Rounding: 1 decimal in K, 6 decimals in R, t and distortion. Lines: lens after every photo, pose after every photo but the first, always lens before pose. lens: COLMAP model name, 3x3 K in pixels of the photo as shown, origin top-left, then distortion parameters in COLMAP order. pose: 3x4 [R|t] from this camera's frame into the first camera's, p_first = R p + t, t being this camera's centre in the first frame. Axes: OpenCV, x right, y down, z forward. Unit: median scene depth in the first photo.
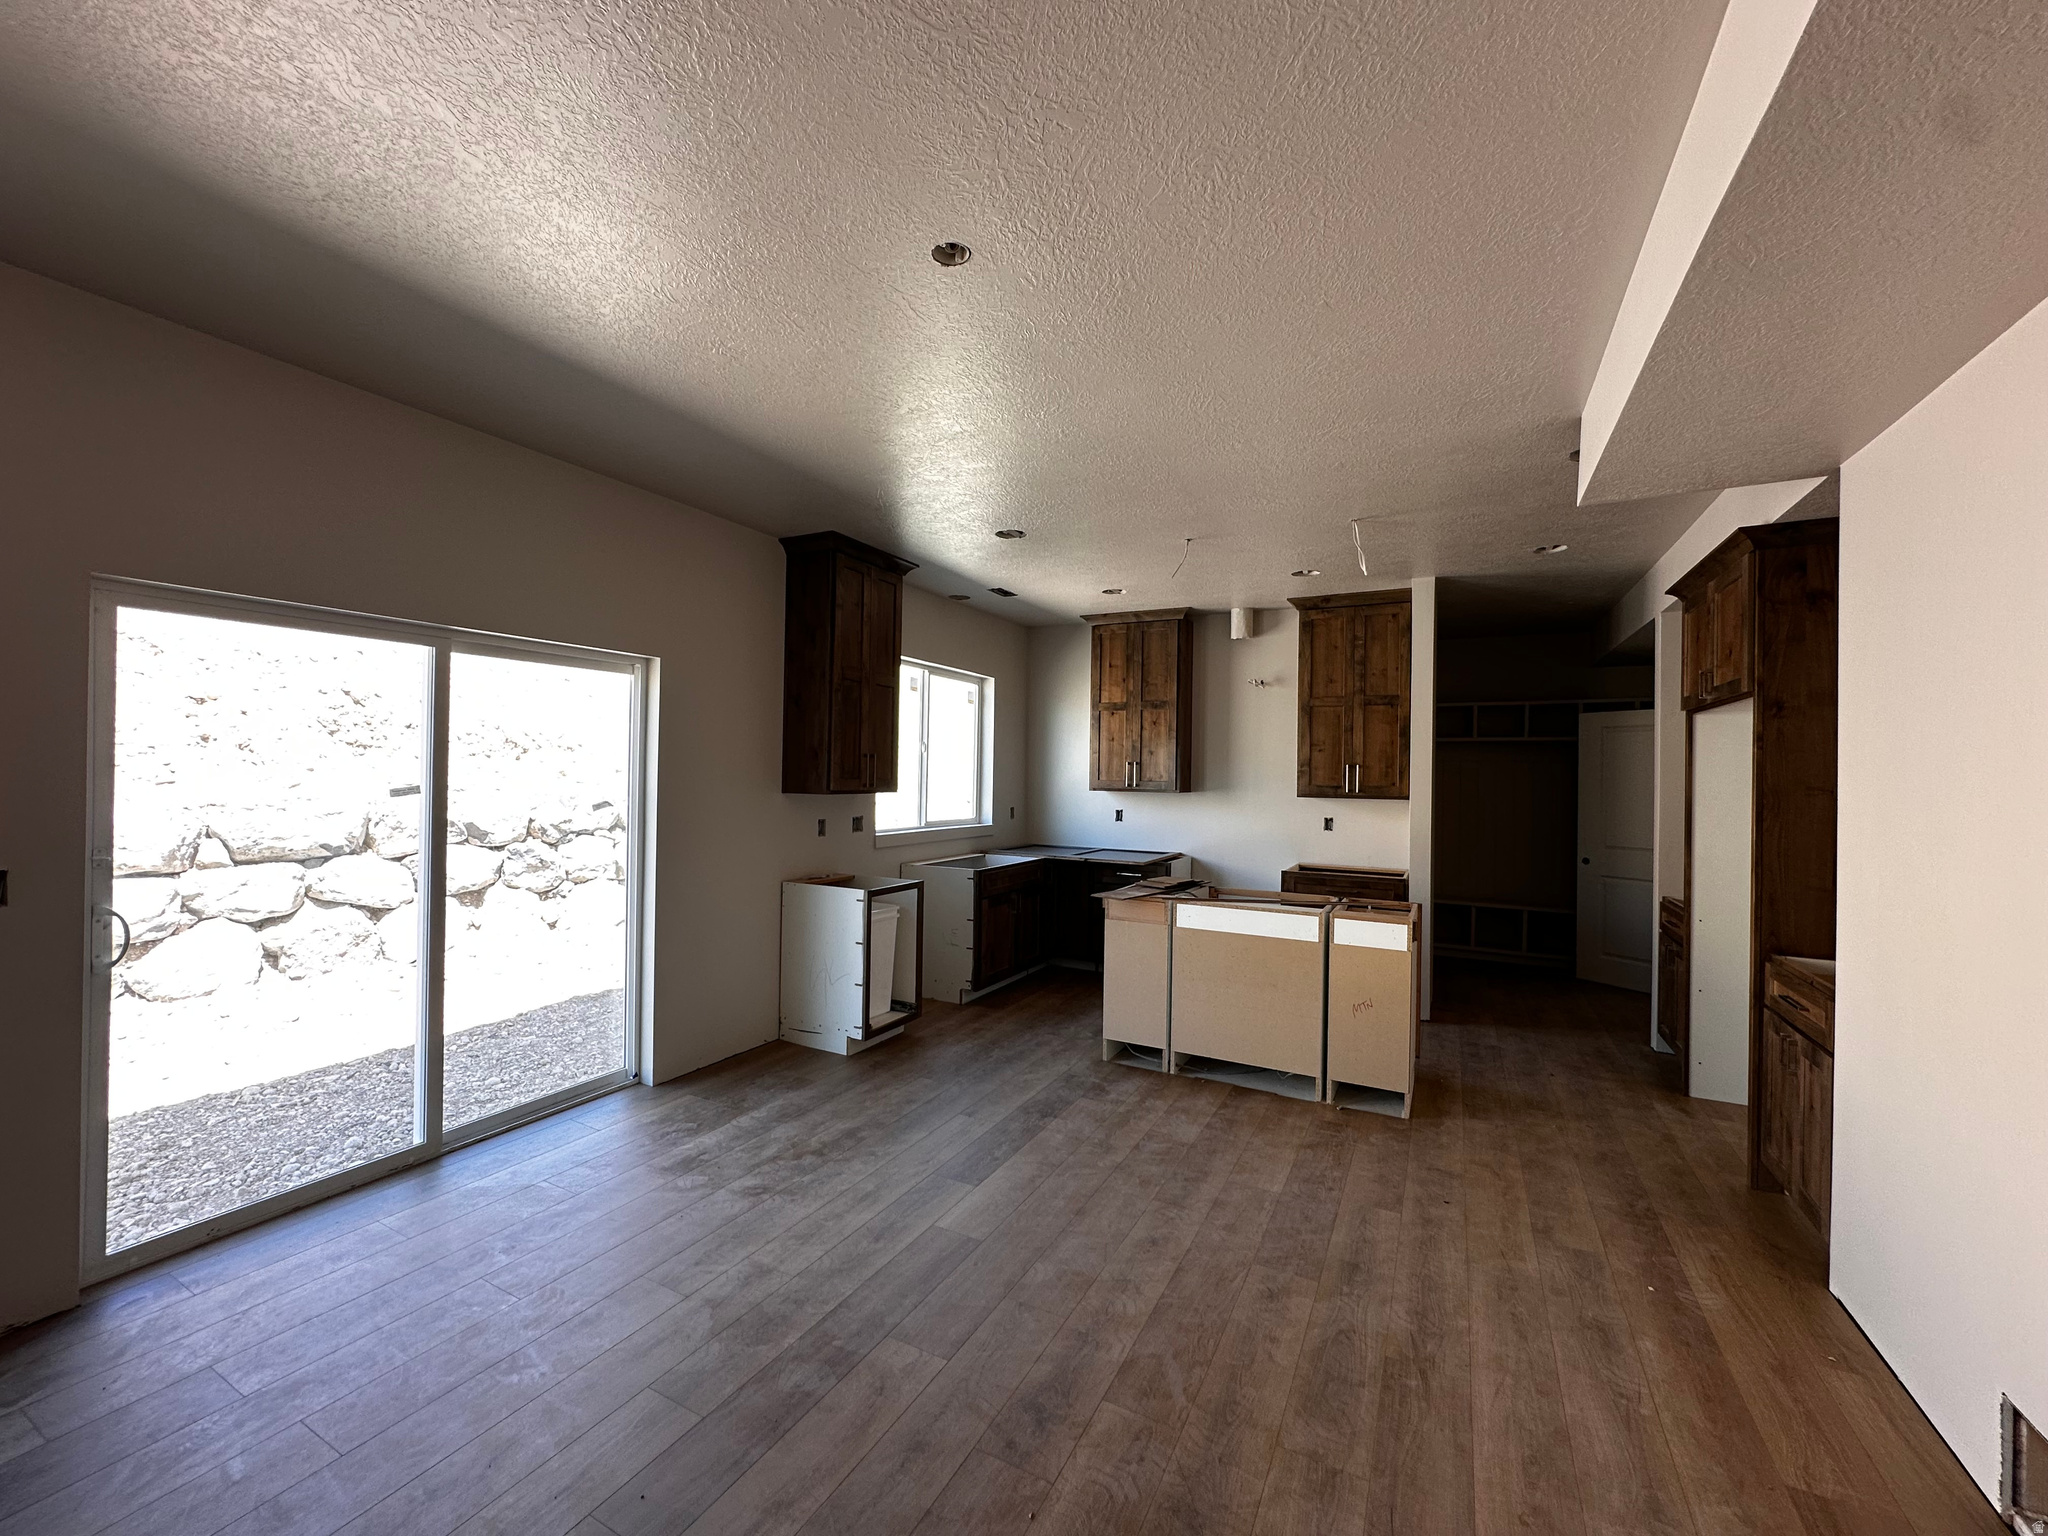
lens RADIAL K [[814.7, 0, 1032.4], [0, 814.7, 765.8], [0, 0, 1]] dist [-0.001250, 0.000621]
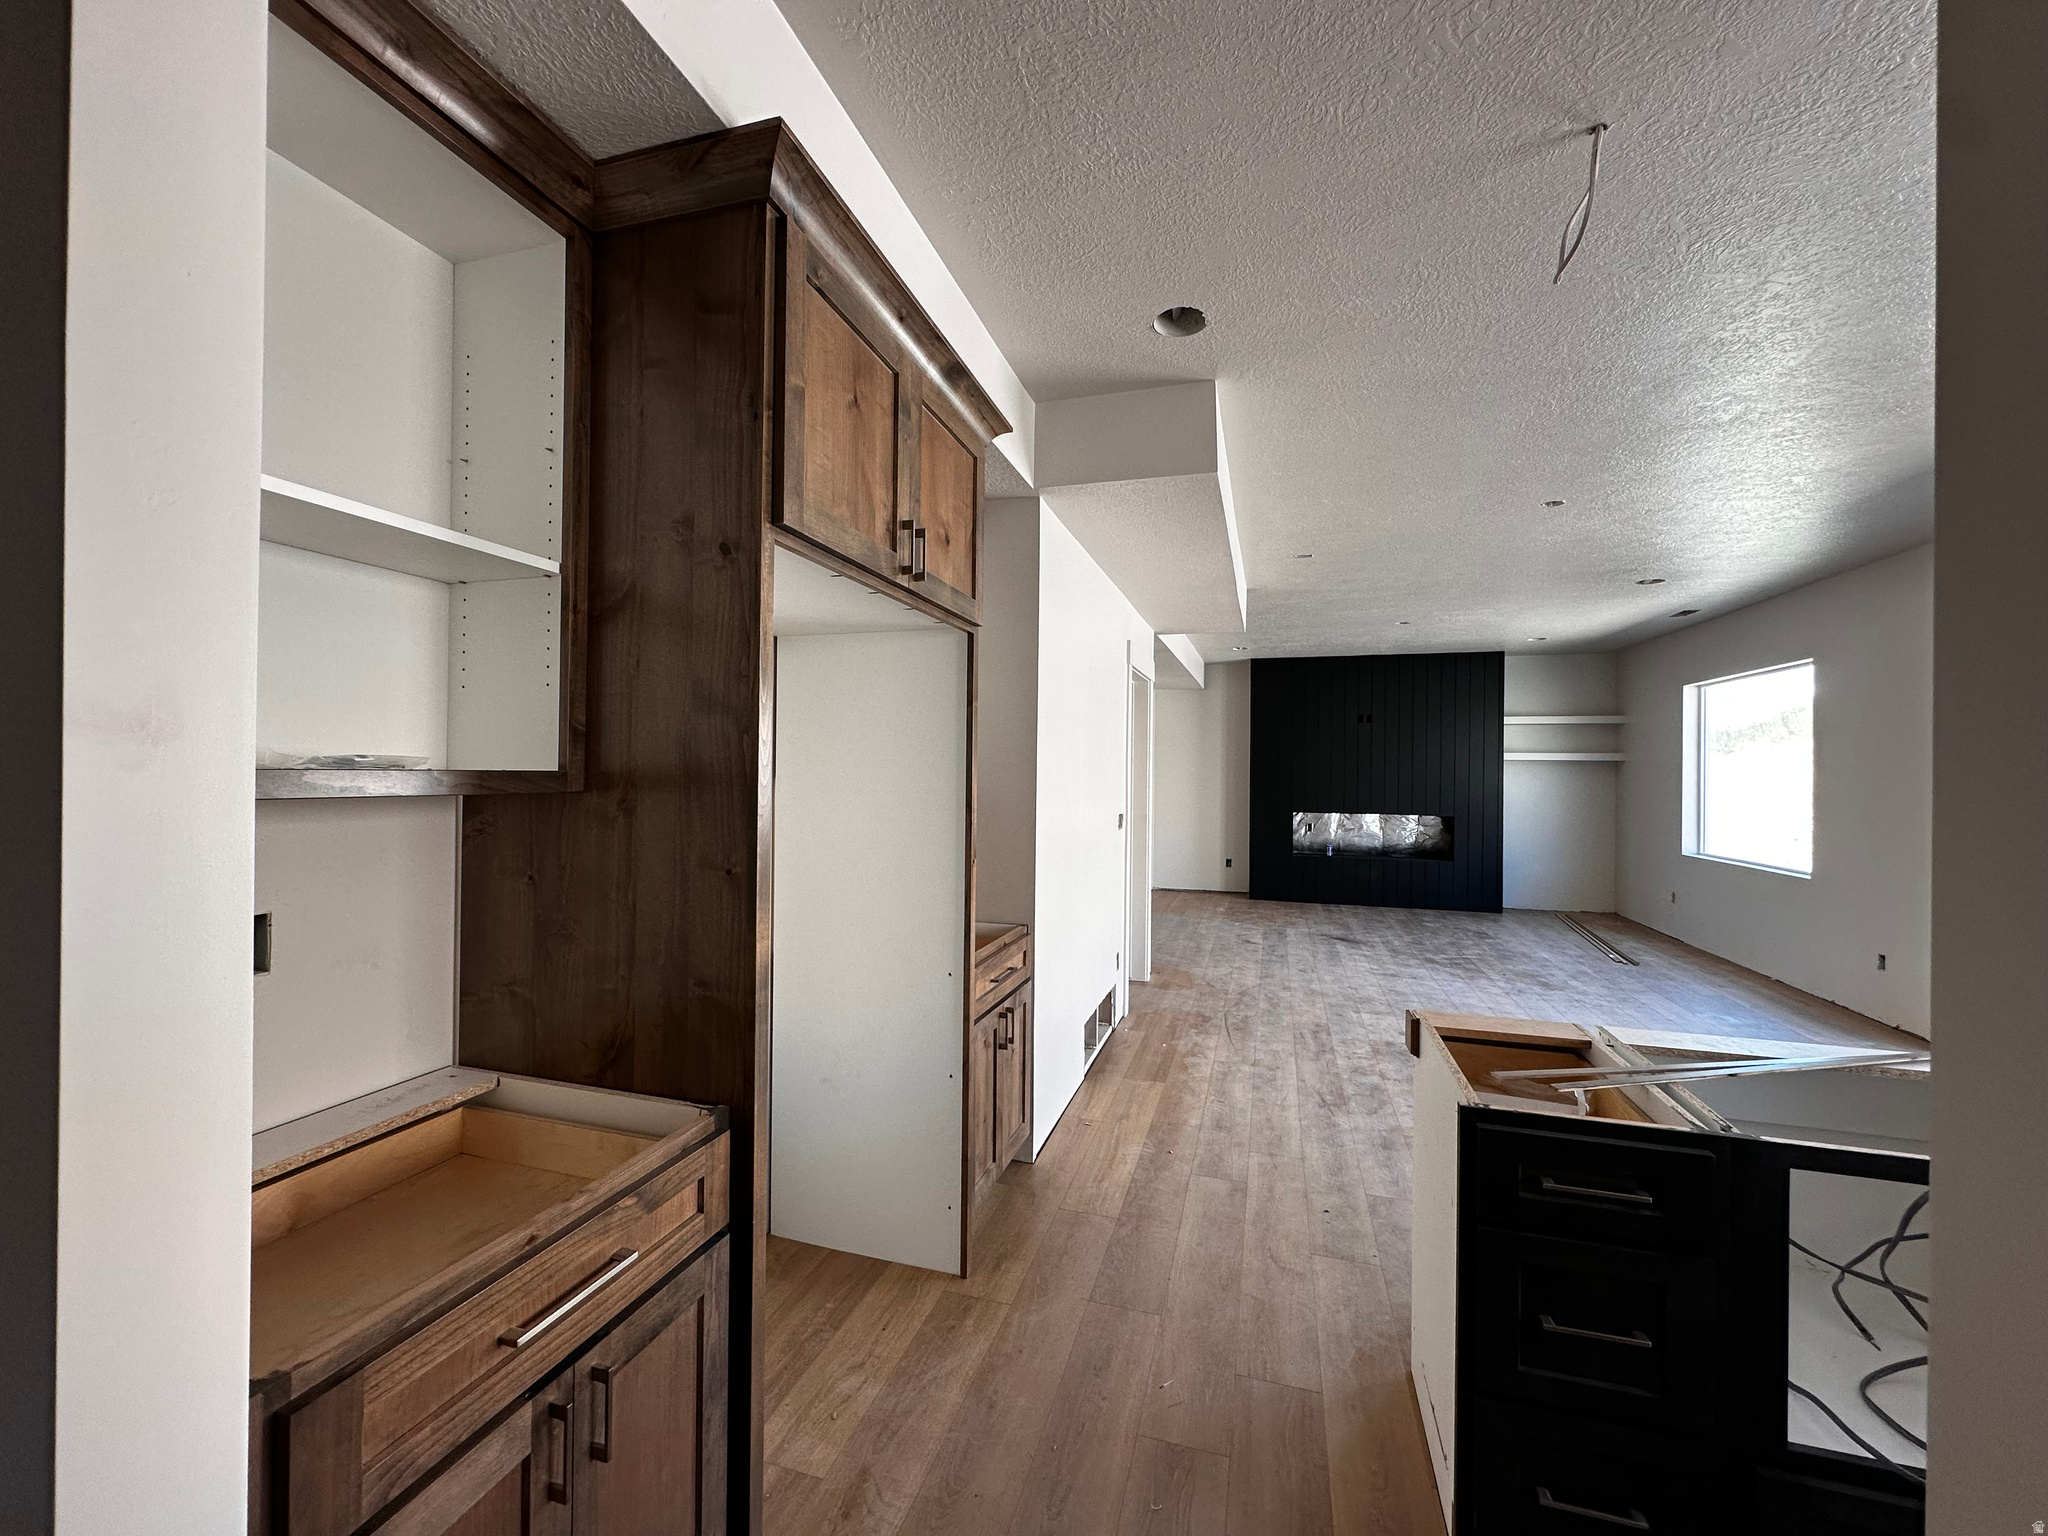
lens RADIAL K [[814.7, 0, 1024.1], [0, 814.7, 771.4], [0, 0, 1]] dist [-0.001250, 0.000621]
pose [[-0.983157, -0.031763, -0.179979, 1.183648], [-0.030883, 0.999493, -0.007692, 0.057375], [0.180132, -0.002004, -0.983640, 2.126243]]
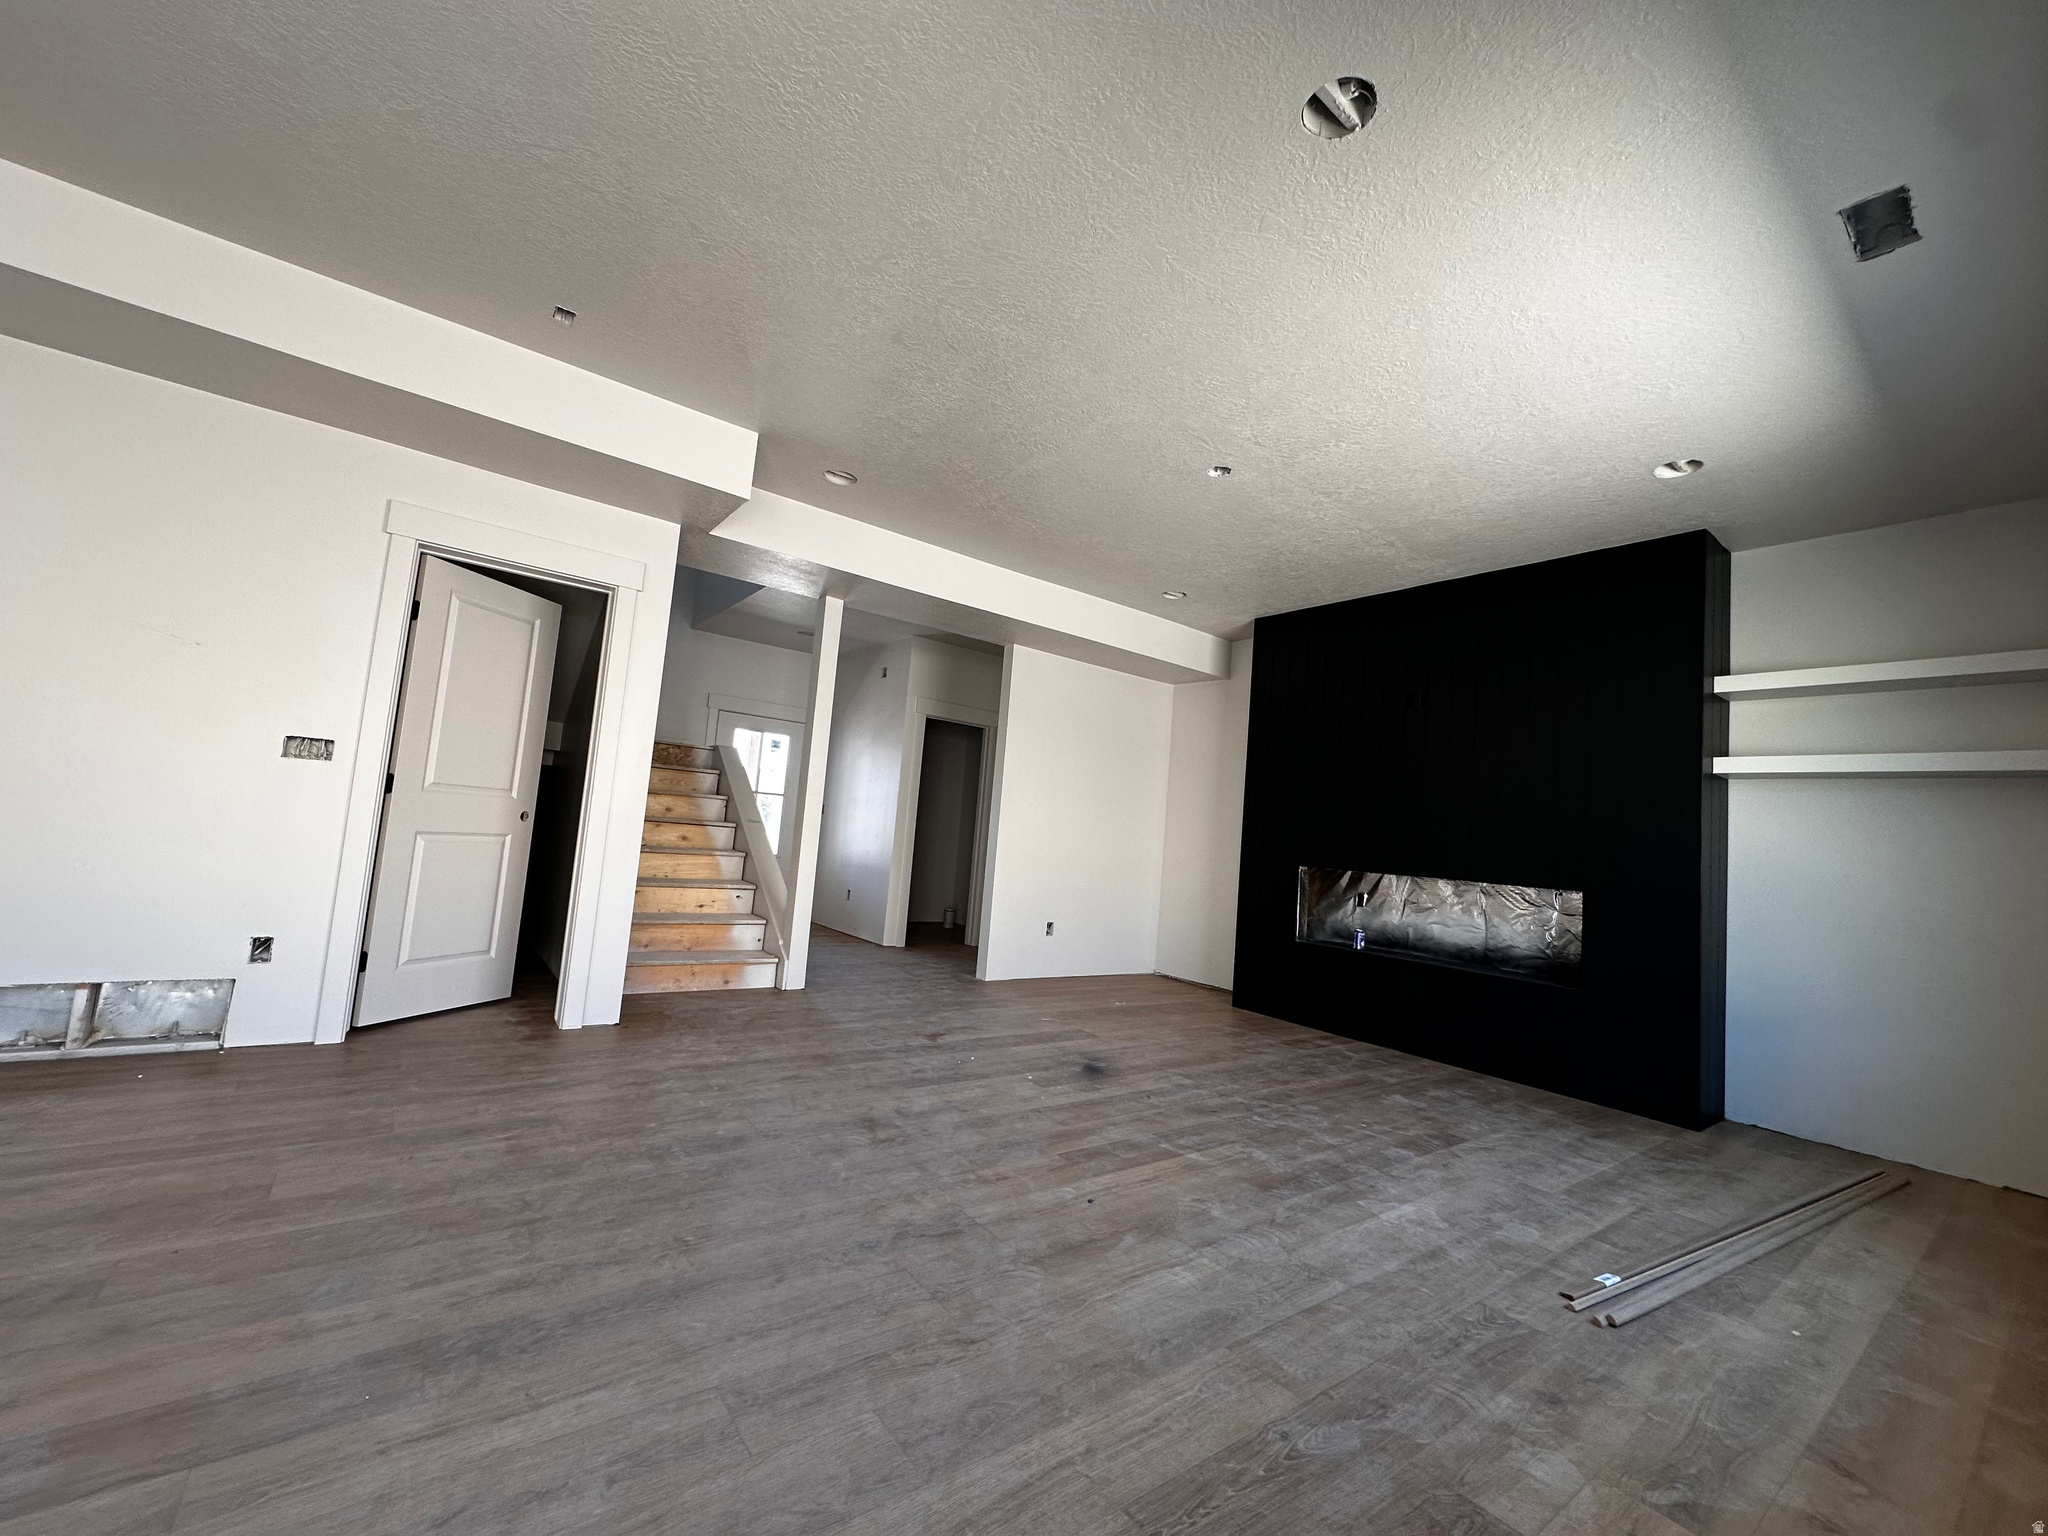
lens RADIAL K [[814.7, 0, 1017.1], [0, 814.7, 773.1], [0, 0, 1]] dist [-0.001250, 0.000621]
pose [[-0.894871, -0.059222, 0.442378, -0.907506], [-0.102336, 0.991978, -0.074214, 0.165333], [-0.434434, -0.111683, -0.893753, 1.022319]]
